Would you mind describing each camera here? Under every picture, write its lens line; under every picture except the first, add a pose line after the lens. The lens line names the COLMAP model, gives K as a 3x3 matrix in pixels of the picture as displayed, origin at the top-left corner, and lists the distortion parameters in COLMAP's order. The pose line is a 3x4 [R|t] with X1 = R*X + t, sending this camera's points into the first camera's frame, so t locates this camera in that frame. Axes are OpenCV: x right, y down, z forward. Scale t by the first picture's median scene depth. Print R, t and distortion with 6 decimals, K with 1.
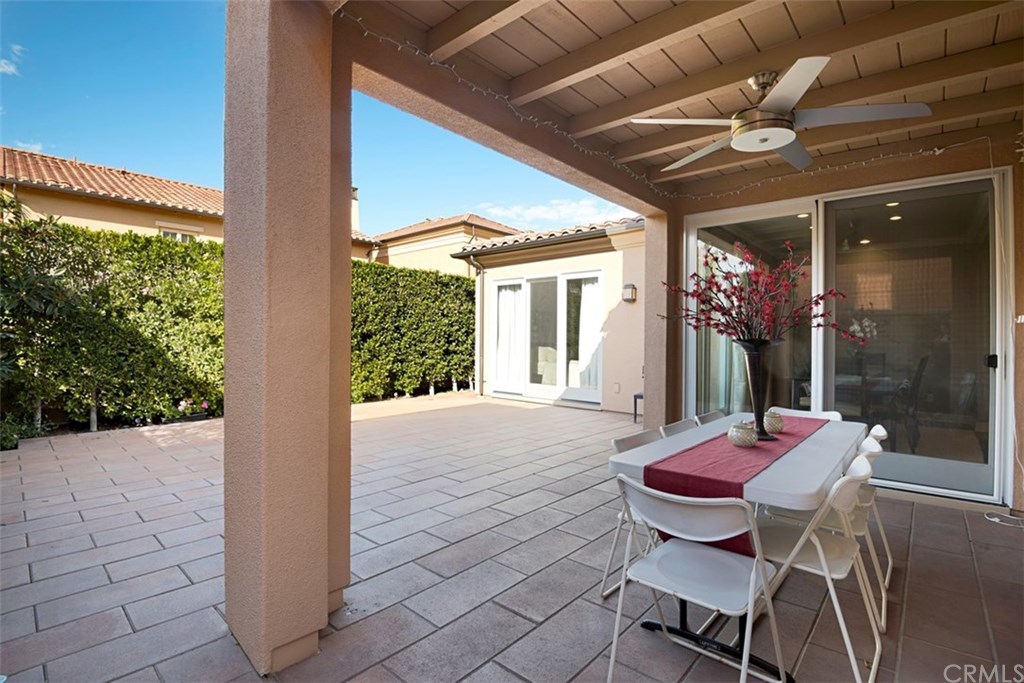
lens RADIAL K [[491.0, 0, 512.0], [0, 491.0, 341.5], [0, 0, 1]] dist [-0.033092, -0.000288]
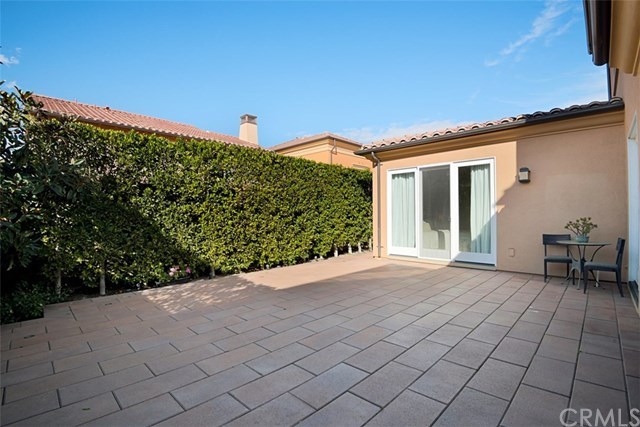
lens RADIAL K [[308.0, 0, 320.0], [0, 308.0, 213.5], [0, 0, 1]] dist [-0.012945, -0.000294]
pose [[0.998891, -0.016706, -0.044008, -0.259294], [0.016139, 0.999782, -0.013215, -0.000410], [0.044219, 0.012490, 0.998944, 0.221029]]
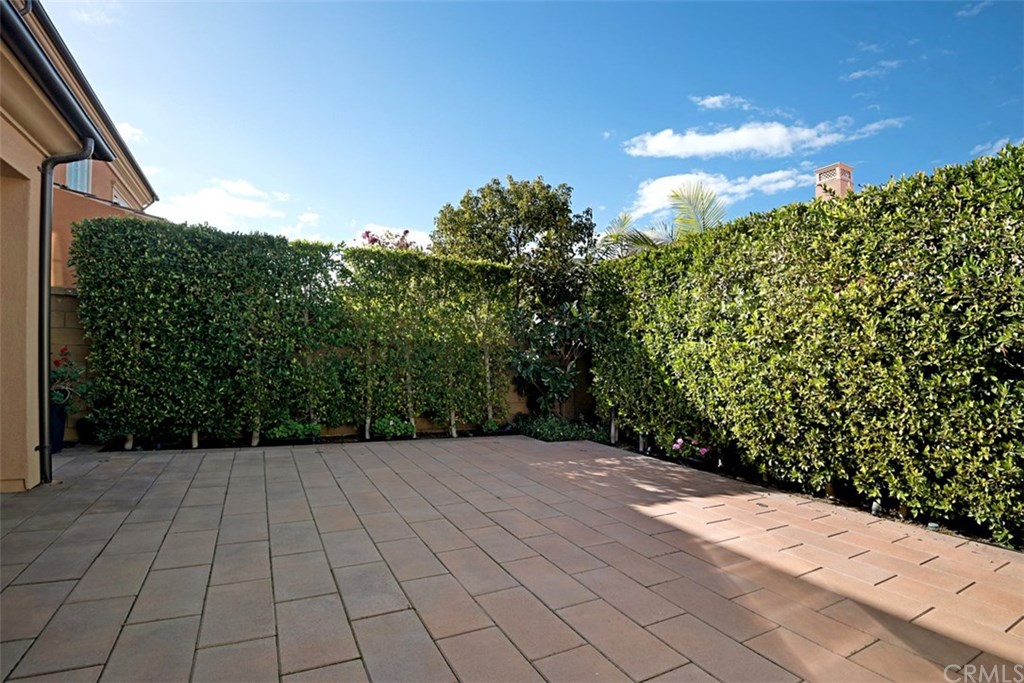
lens RADIAL K [[492.8, 0, 512.0], [0, 492.8, 341.5], [0, 0, 1]] dist [-0.012945, -0.000294]
pose [[-0.350444, -0.049408, -0.935280, 0.199573], [-0.038993, 0.998511, -0.038138, 0.001541], [0.935772, 0.023104, -0.351849, 1.002115]]
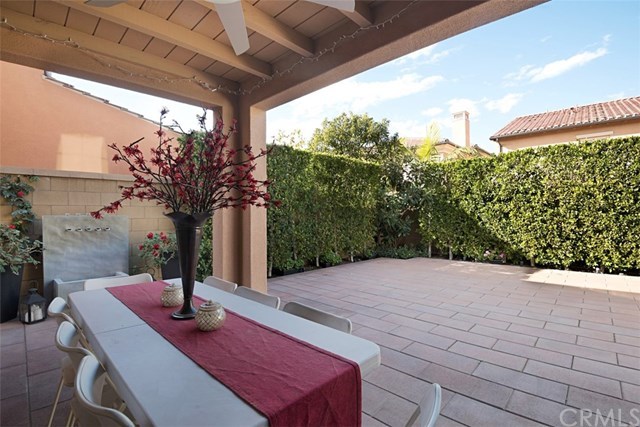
lens RADIAL K [[300.7, 0, 320.0], [0, 300.7, 213.5], [0, 0, 1]] dist [-0.041564, 0.000023]
pose [[-0.053329, -0.009449, -0.998532, 0.384719], [0.002608, 0.999950, -0.009602, -0.000310], [0.998574, -0.003116, -0.053301, 0.458118]]
